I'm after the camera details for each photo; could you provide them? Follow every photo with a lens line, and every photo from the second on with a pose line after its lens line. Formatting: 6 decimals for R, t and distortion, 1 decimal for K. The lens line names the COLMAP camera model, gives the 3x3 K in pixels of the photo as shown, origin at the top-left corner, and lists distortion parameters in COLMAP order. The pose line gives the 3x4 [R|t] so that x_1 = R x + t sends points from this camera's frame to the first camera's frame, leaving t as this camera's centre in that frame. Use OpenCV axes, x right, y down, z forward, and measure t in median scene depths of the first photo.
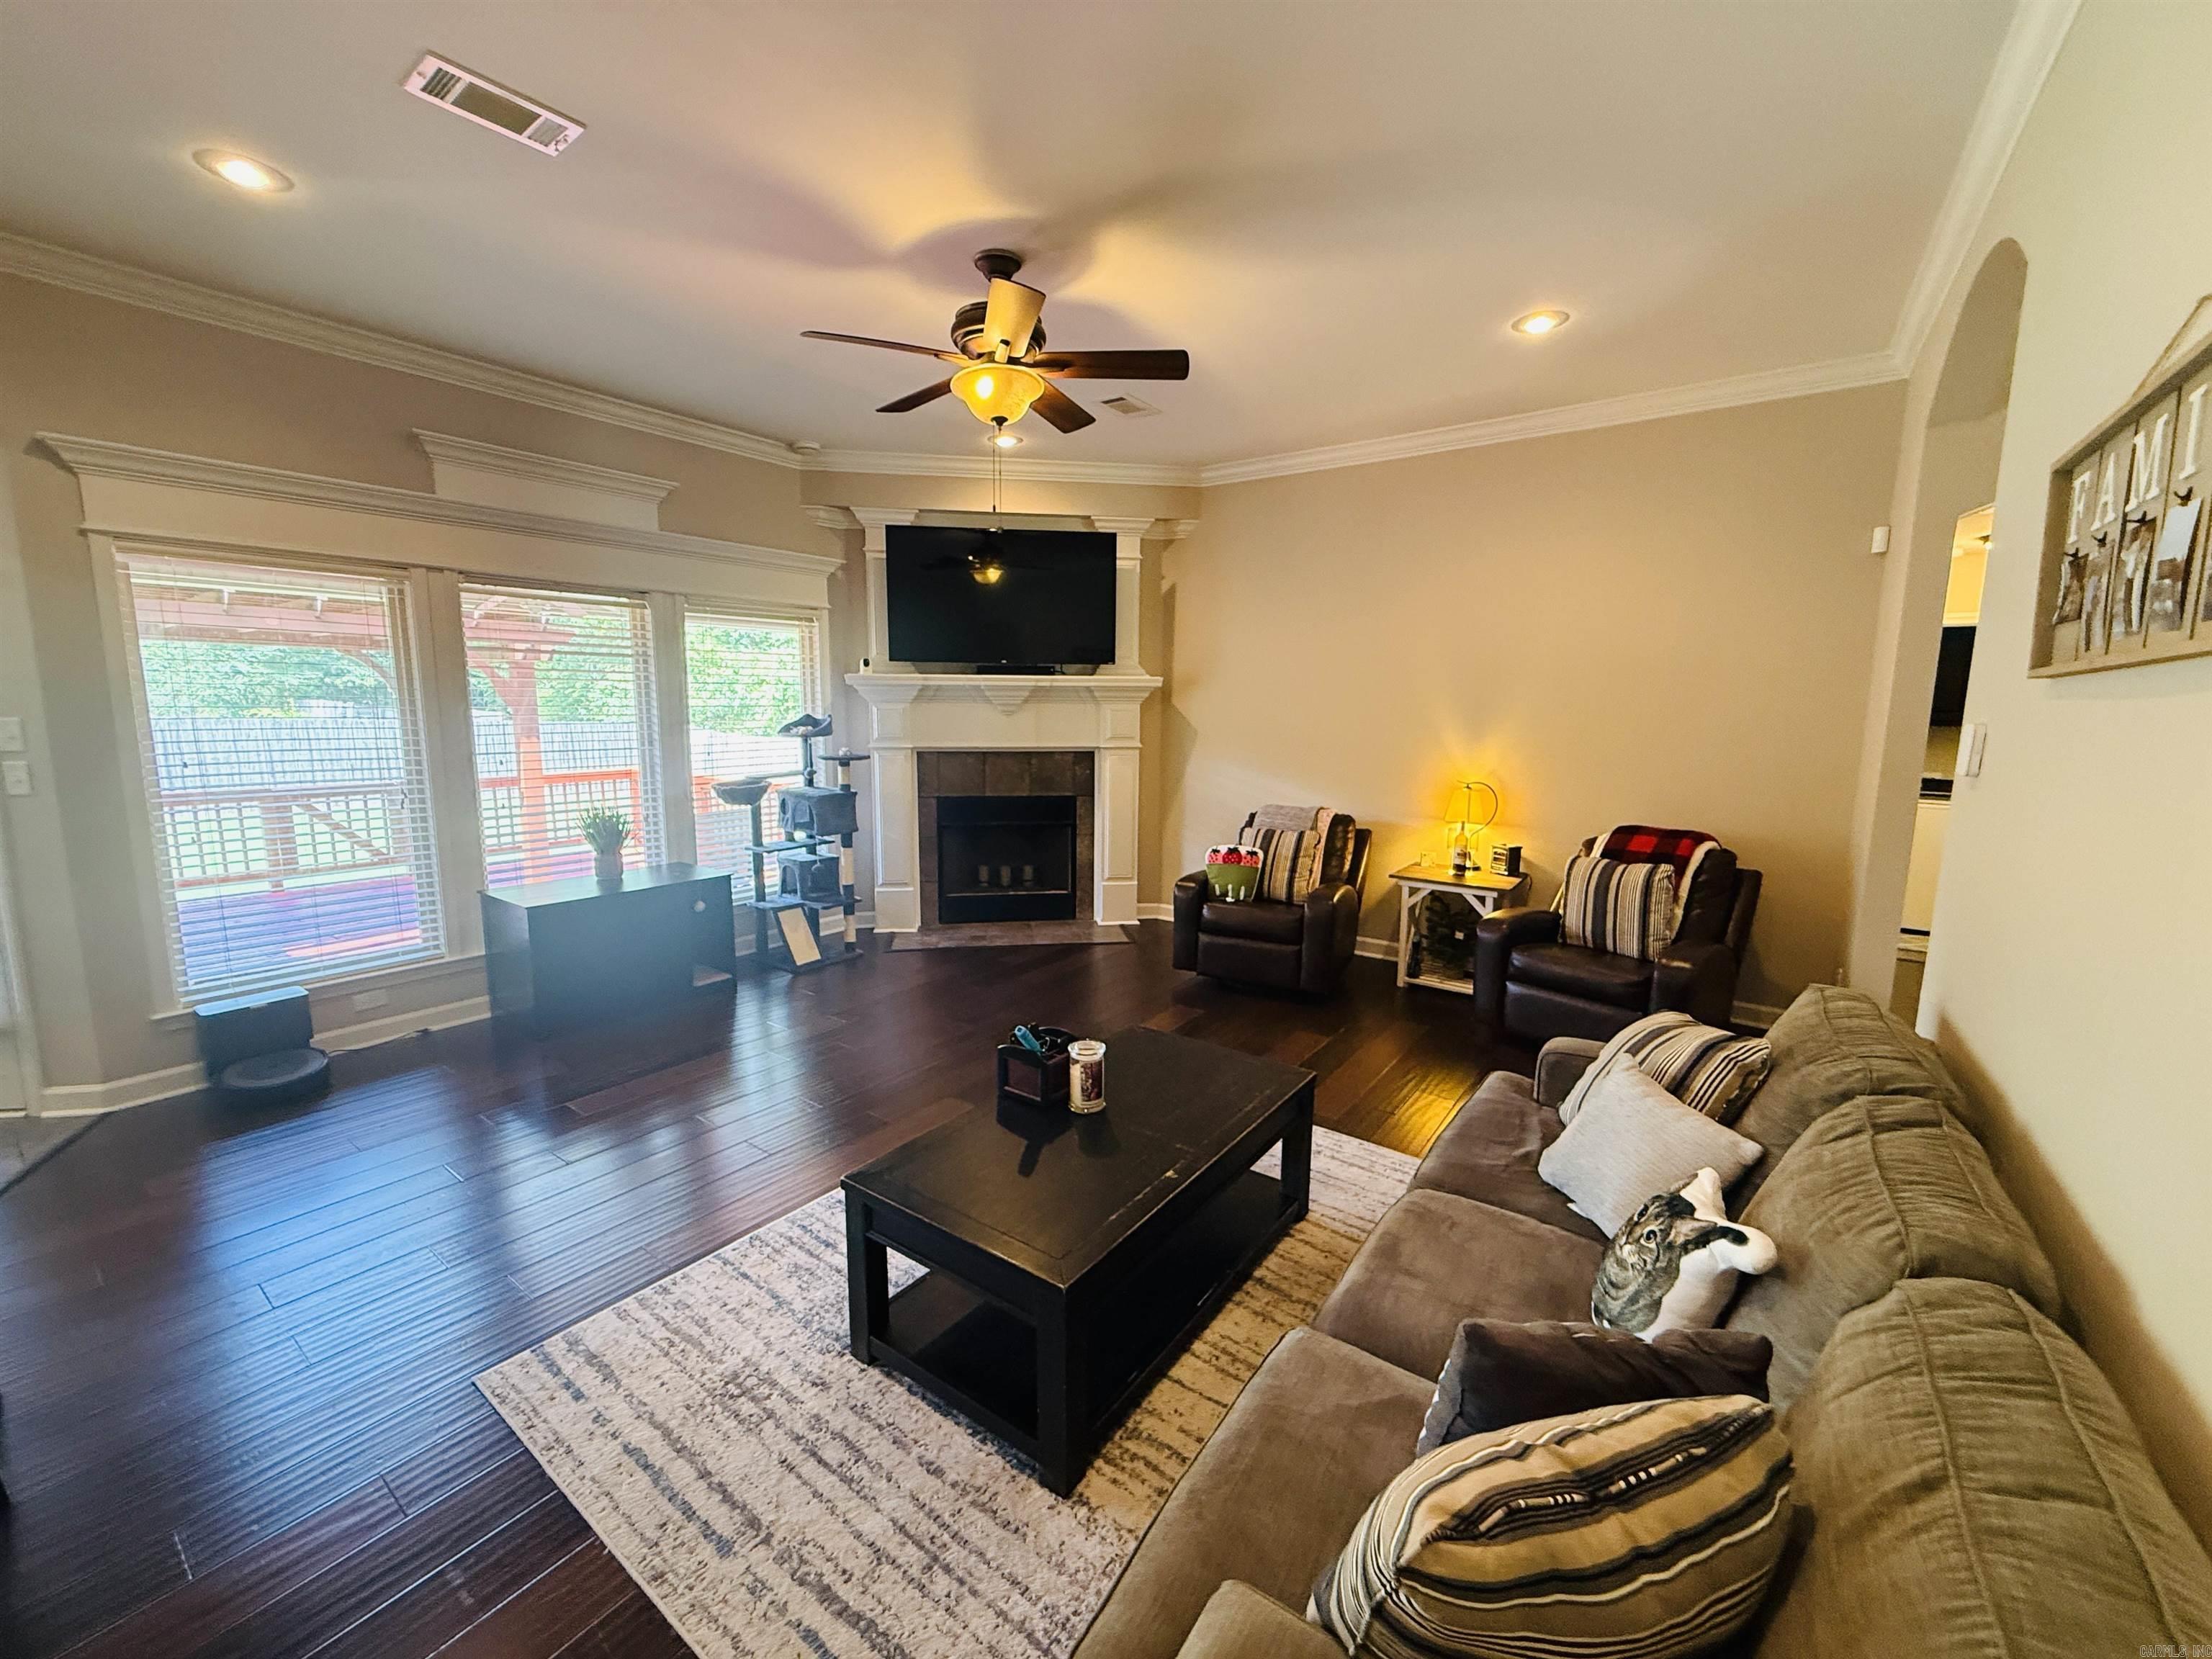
lens RADIAL K [[880.3, 0, 1102.4], [0, 880.3, 827.0], [0, 0, 1]] dist [0.000327, -0.000213]
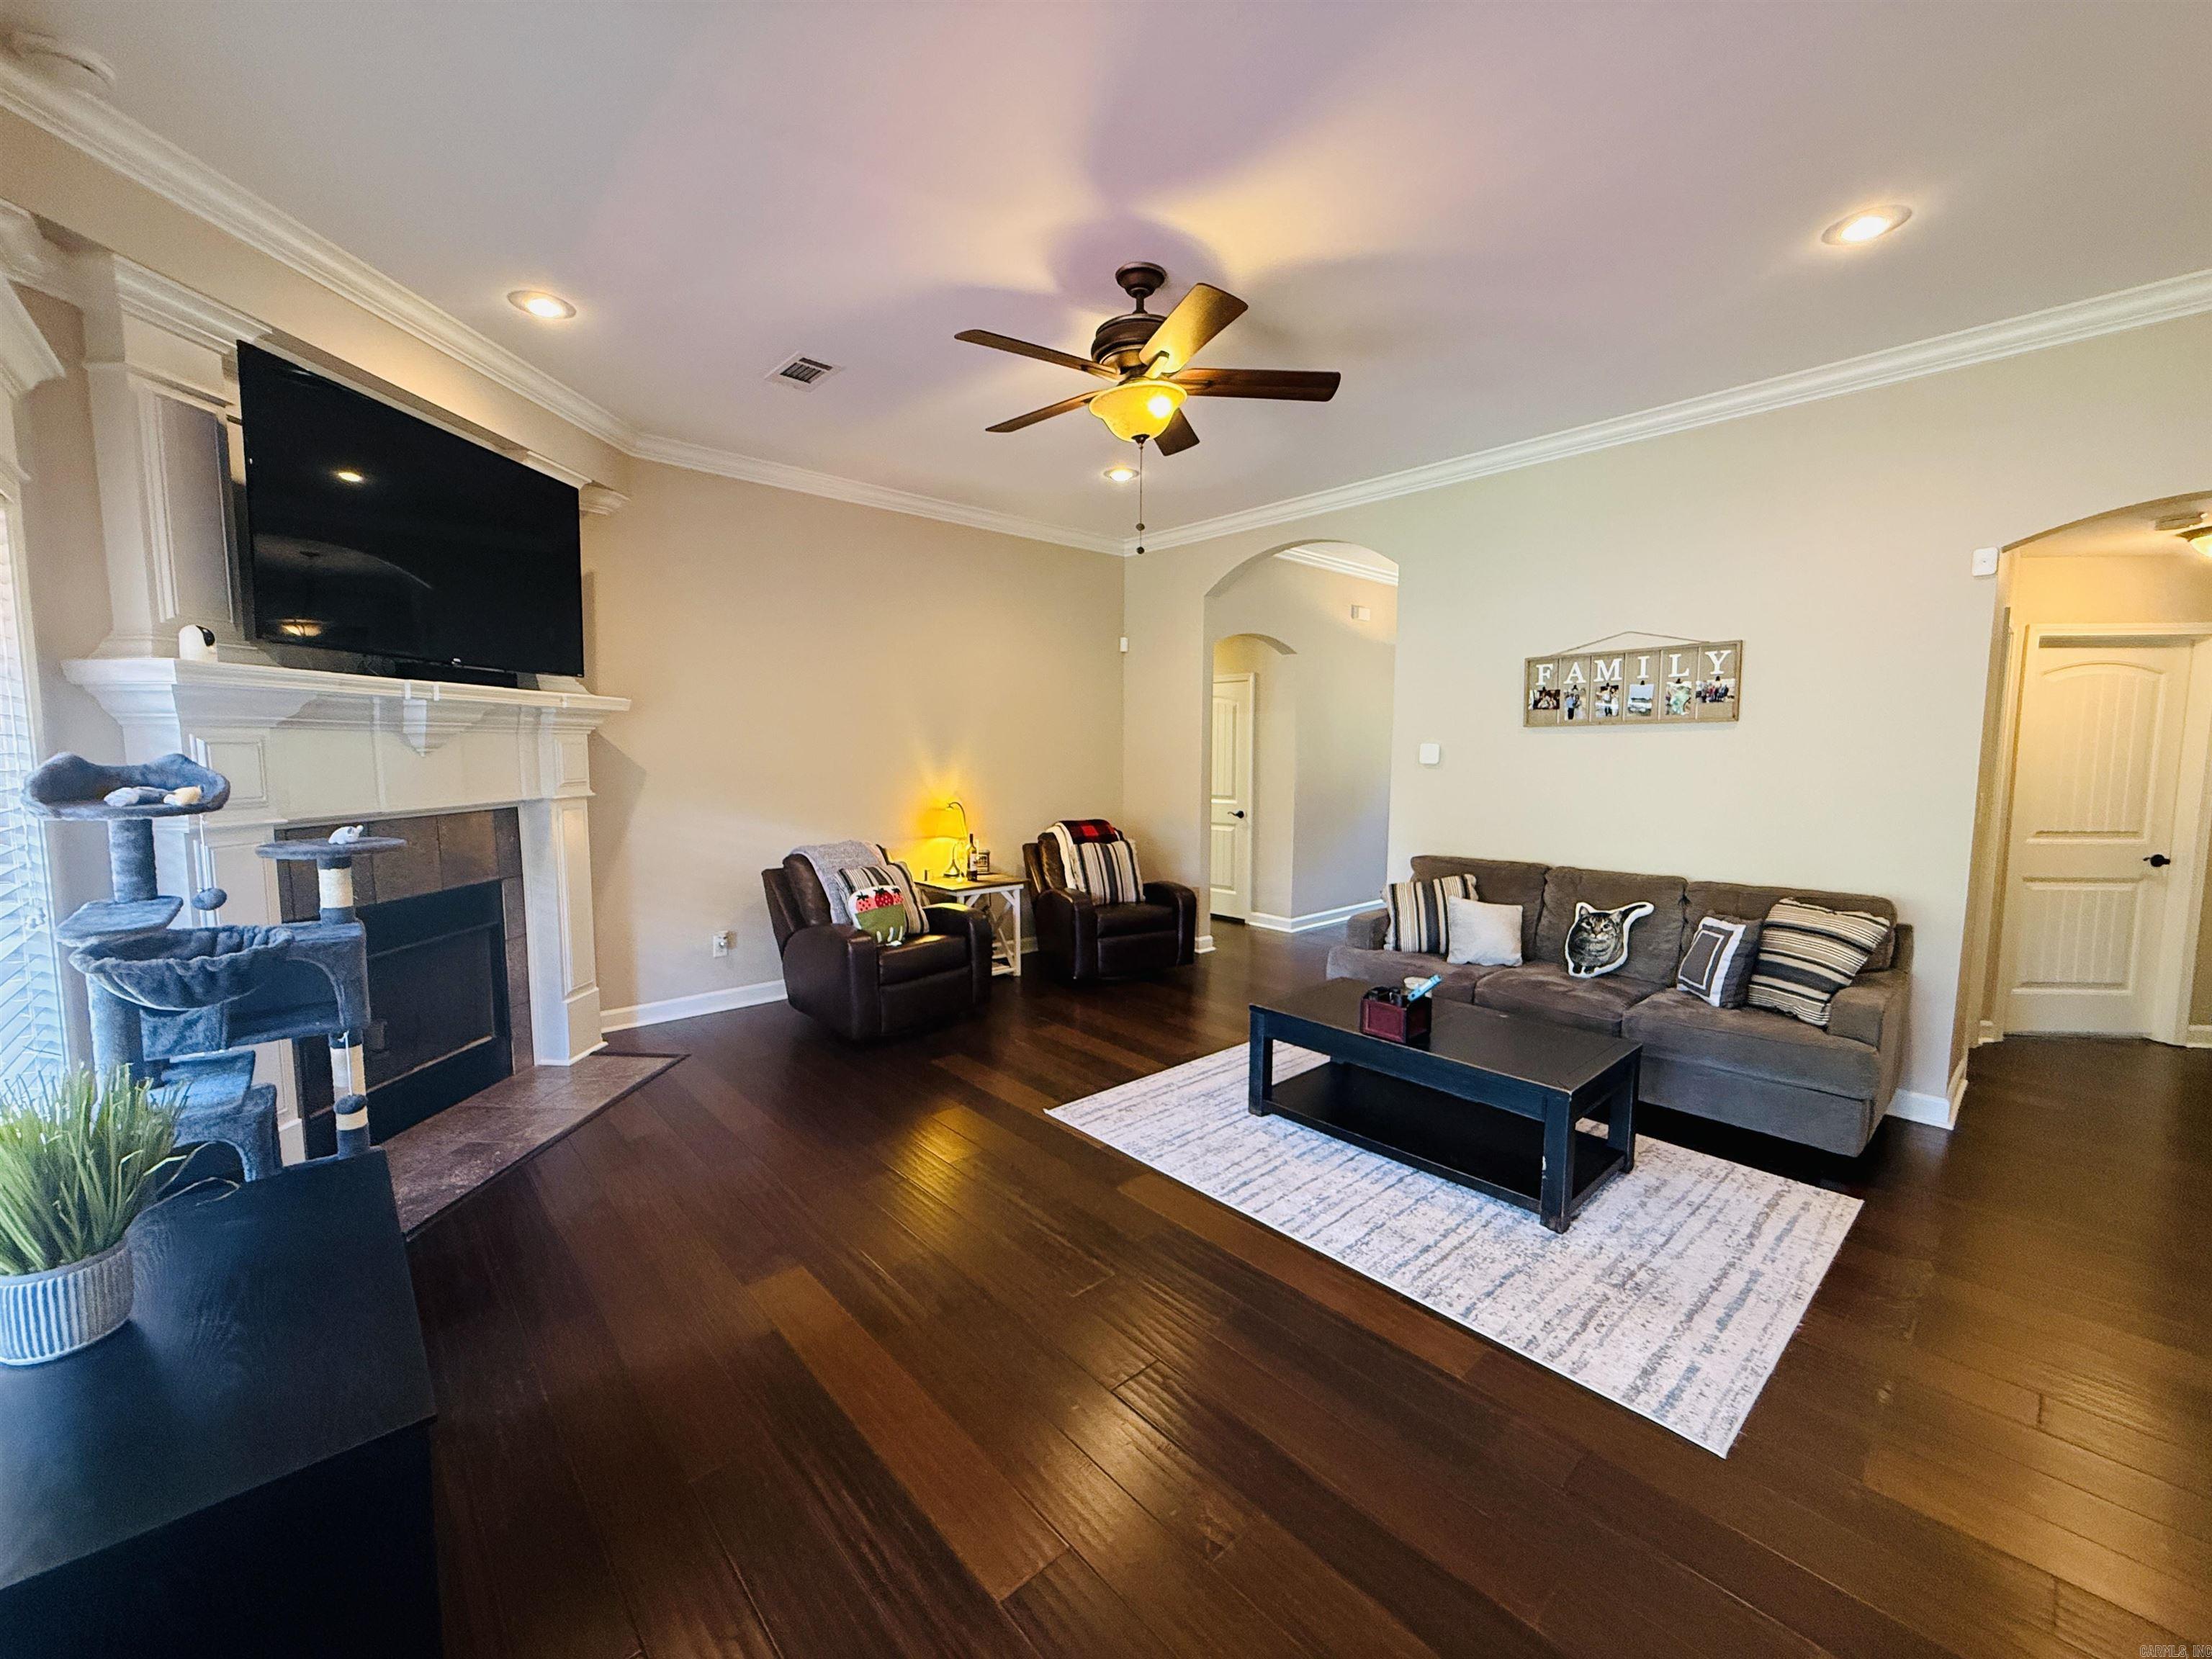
lens RADIAL K [[880.3, 0, 1102.4], [0, 880.3, 827.0], [0, 0, 1]] dist [0.000327, -0.000213]
pose [[0.207404, -0.094768, 0.973654, -0.620078], [0.135800, 0.988449, 0.067280, -0.063601], [-0.968784, 0.118268, 0.217878, 0.497564]]
